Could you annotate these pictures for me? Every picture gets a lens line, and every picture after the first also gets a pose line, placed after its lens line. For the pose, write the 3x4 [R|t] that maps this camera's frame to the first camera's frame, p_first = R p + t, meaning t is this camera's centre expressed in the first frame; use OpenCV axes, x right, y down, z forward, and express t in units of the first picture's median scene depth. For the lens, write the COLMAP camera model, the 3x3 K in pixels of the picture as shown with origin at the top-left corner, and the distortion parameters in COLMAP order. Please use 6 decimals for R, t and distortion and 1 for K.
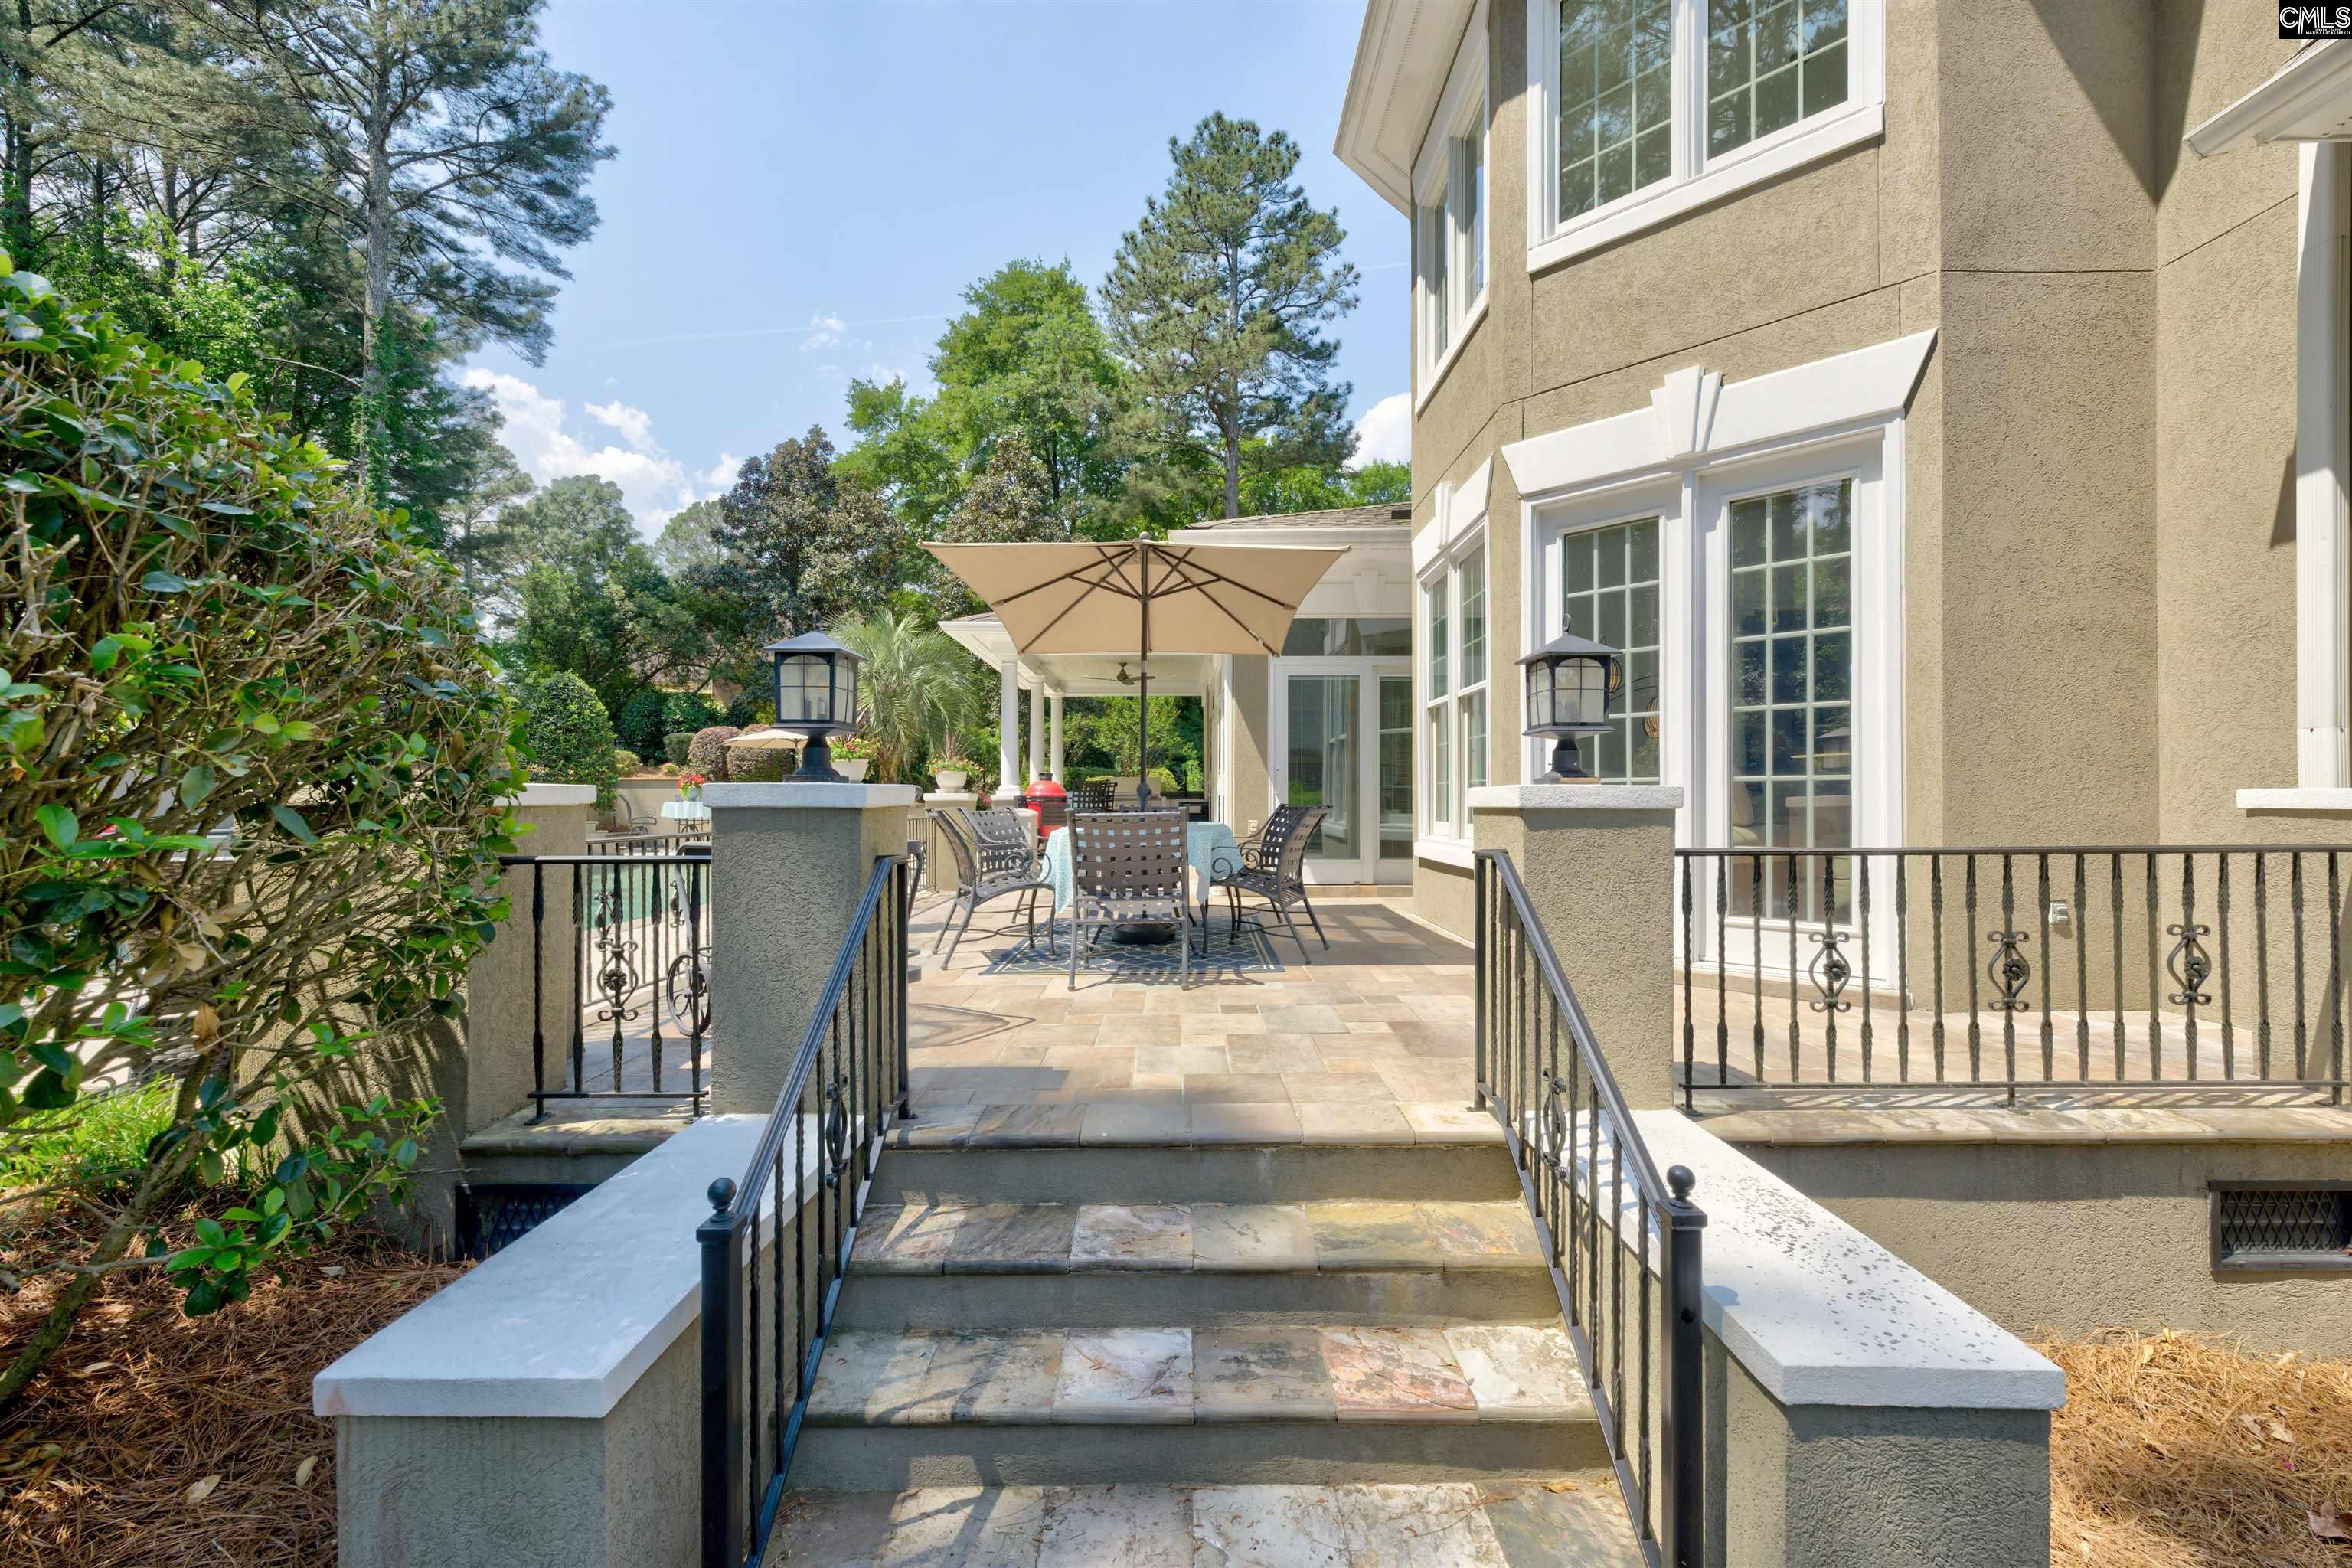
lens RADIAL K [[928.4, 0, 1184.5], [0, 928.4, 791.2], [0, 0, 1]] dist [0.000673, 0.000977]
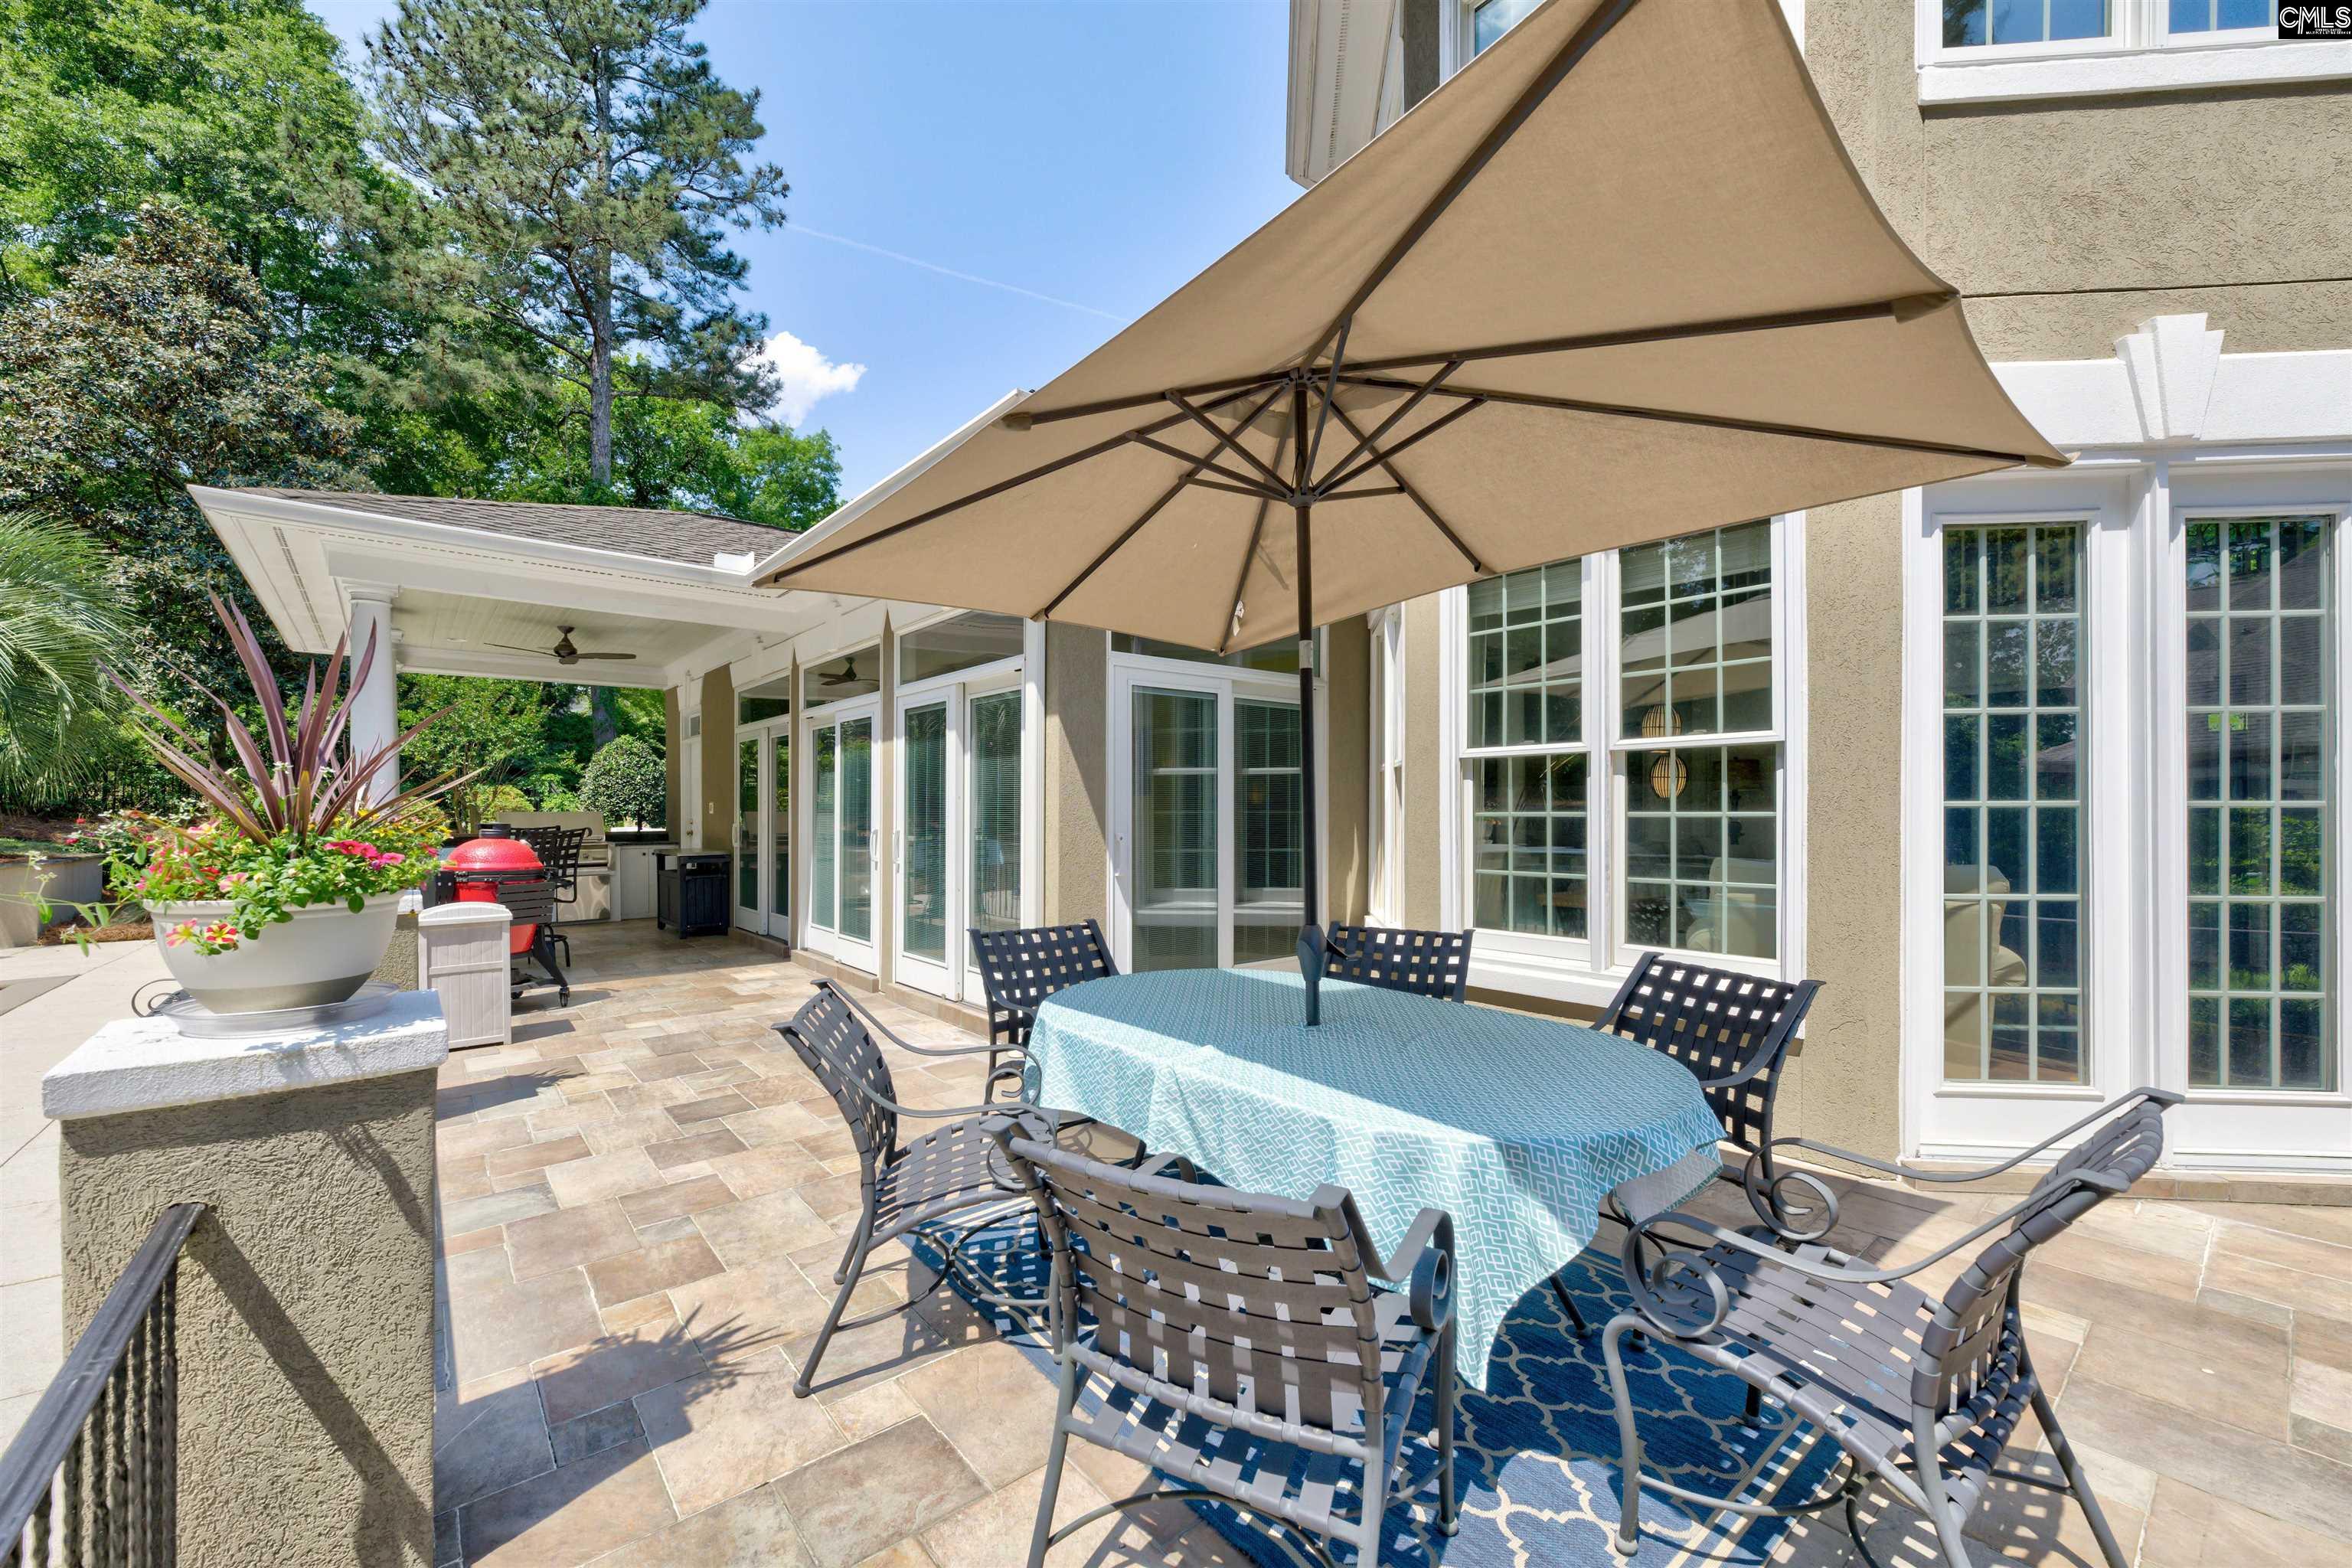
lens RADIAL K [[928.4, 0, 1164.3], [0, 928.4, 798.3], [0, 0, 1]] dist [0.000673, 0.000977]
pose [[0.768613, 0.002491, 0.639709, -0.077772], [-0.001998, 0.999997, -0.001493, -0.014491], [-0.639711, -0.000130, 0.768616, 0.151467]]
